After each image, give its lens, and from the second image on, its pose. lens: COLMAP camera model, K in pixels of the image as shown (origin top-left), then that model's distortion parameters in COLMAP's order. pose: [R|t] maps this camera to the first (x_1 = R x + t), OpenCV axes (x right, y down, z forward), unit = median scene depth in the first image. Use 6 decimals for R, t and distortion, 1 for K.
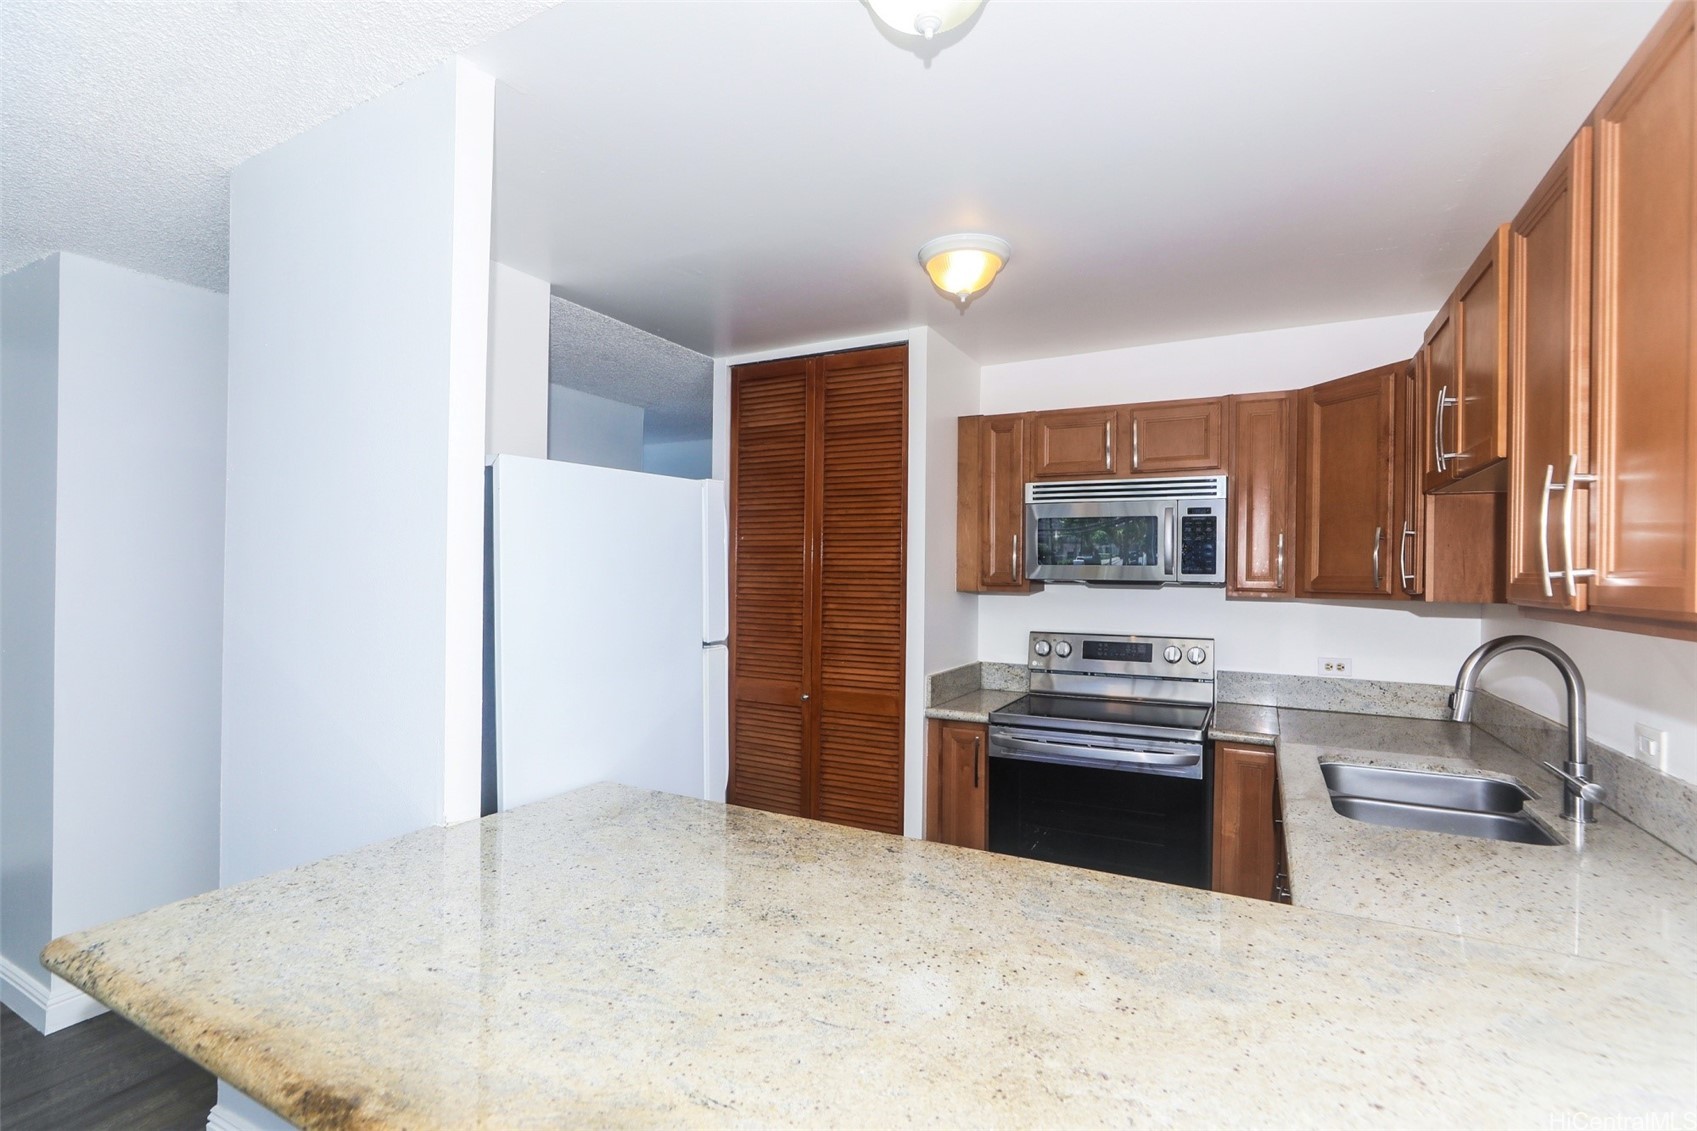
lens RADIAL K [[786.4, 0, 849.9], [0, 786.4, 572.3], [0, 0, 1]] dist [-0.023176, 0.010812]
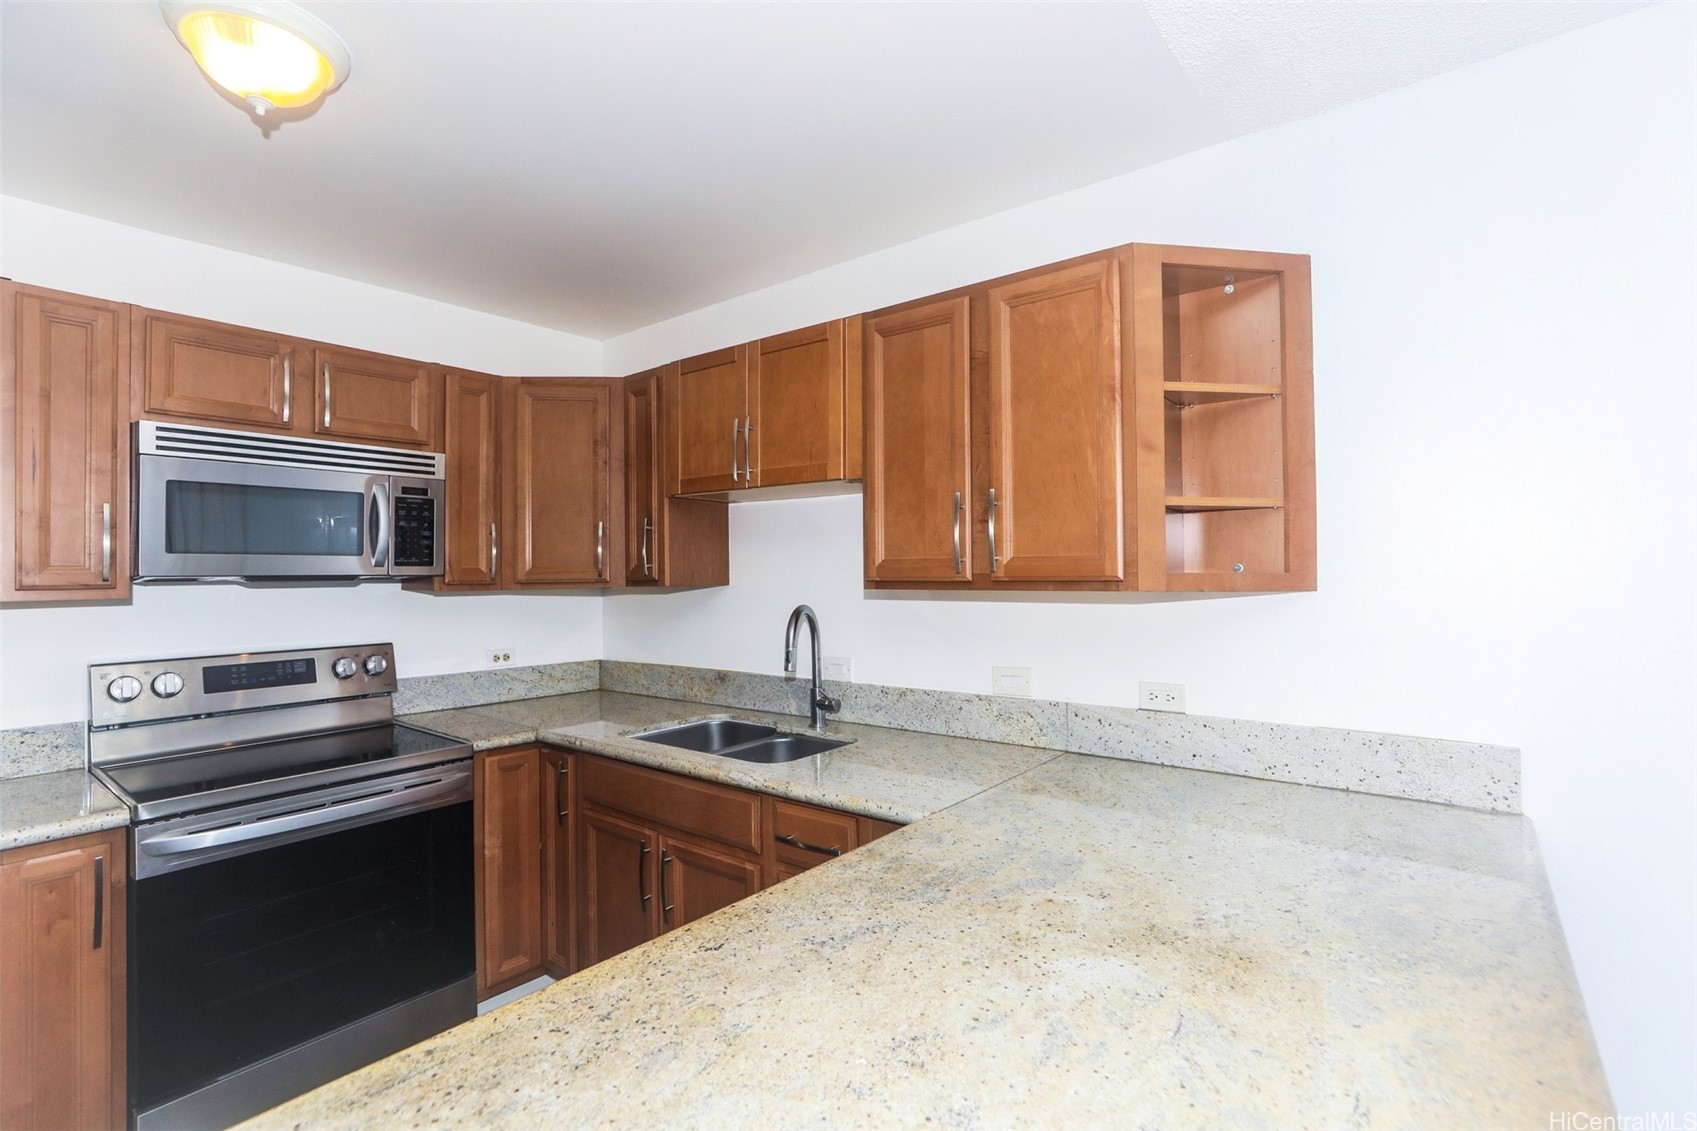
lens RADIAL K [[786.4, 0, 877.3], [0, 786.4, 583.5], [0, 0, 1]] dist [-0.023176, 0.010812]
pose [[0.162410, -0.026074, 0.986379, -0.301509], [0.007808, 0.999653, 0.025140, 0.003289], [-0.986692, 0.003619, 0.162558, 0.361045]]
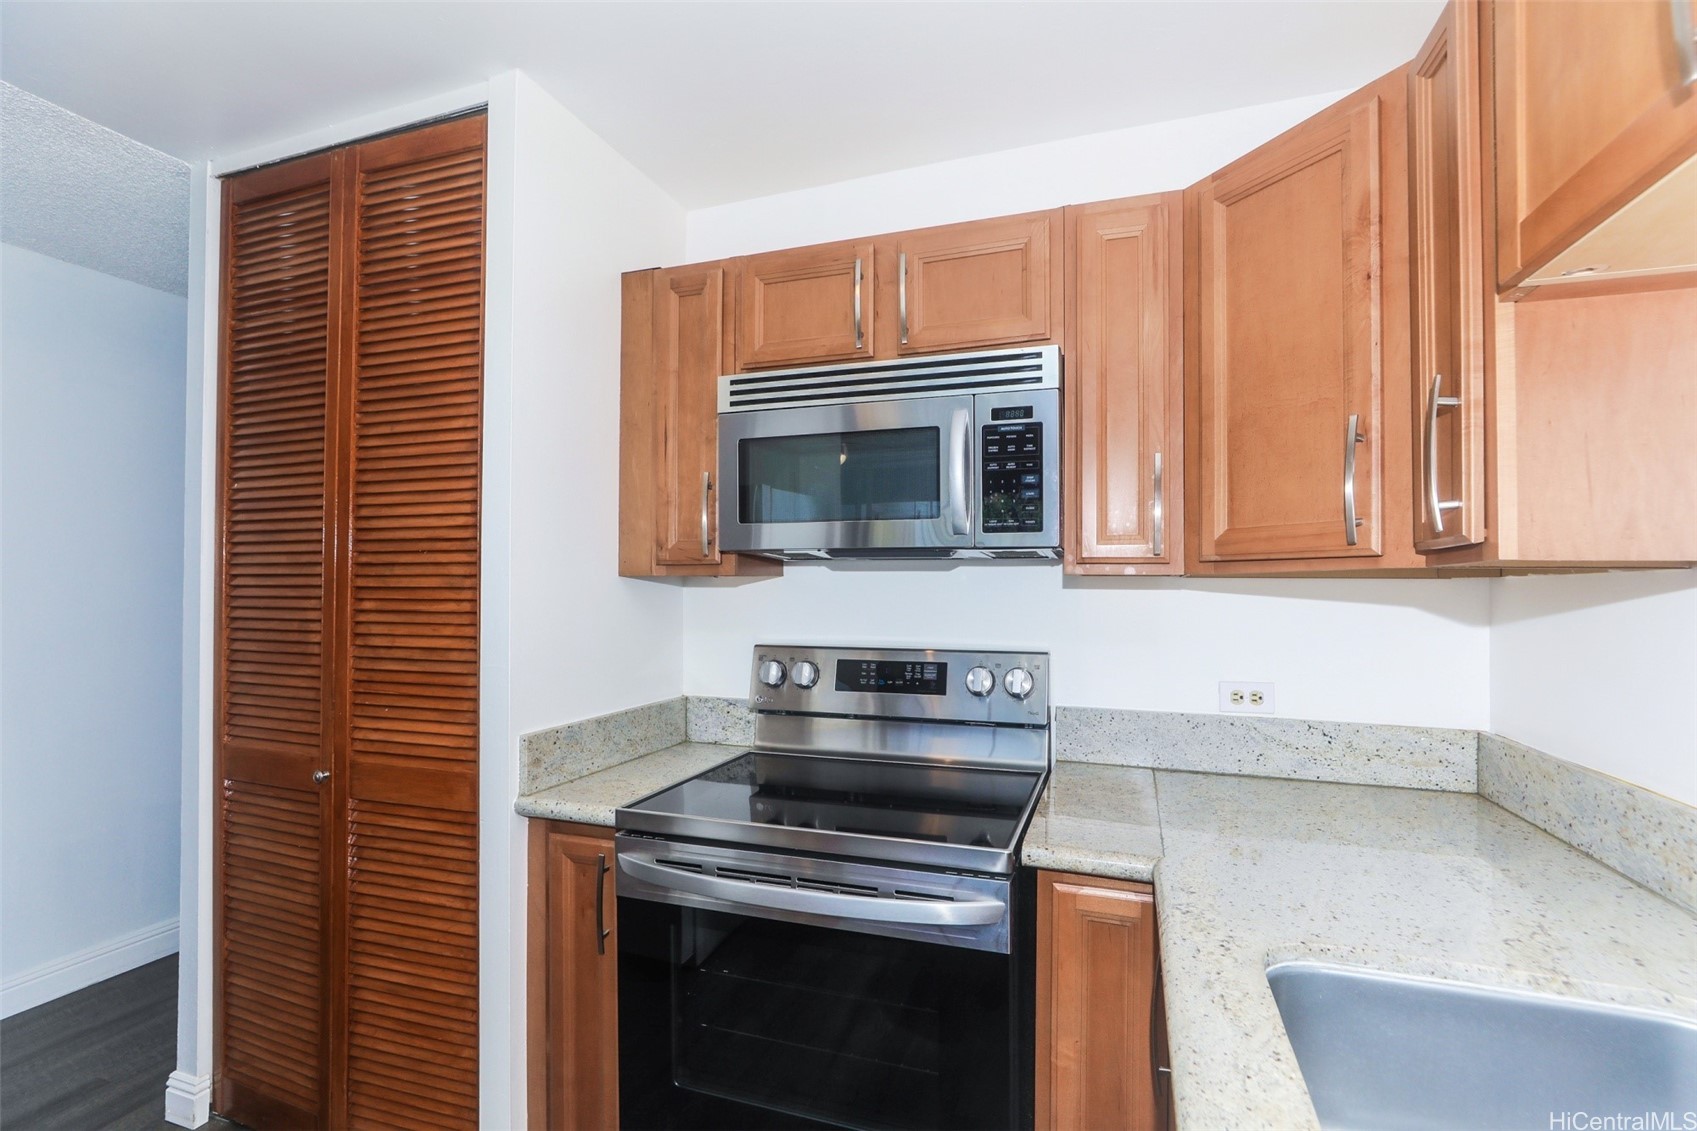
lens RADIAL K [[786.4, 0, 847.7], [0, 786.4, 574.6], [0, 0, 1]] dist [-0.023176, 0.010812]
pose [[0.990255, -0.007337, 0.139075, 0.254232], [0.008994, 0.999896, -0.011289, 0.034904], [-0.138978, 0.012430, 0.990217, 0.476984]]
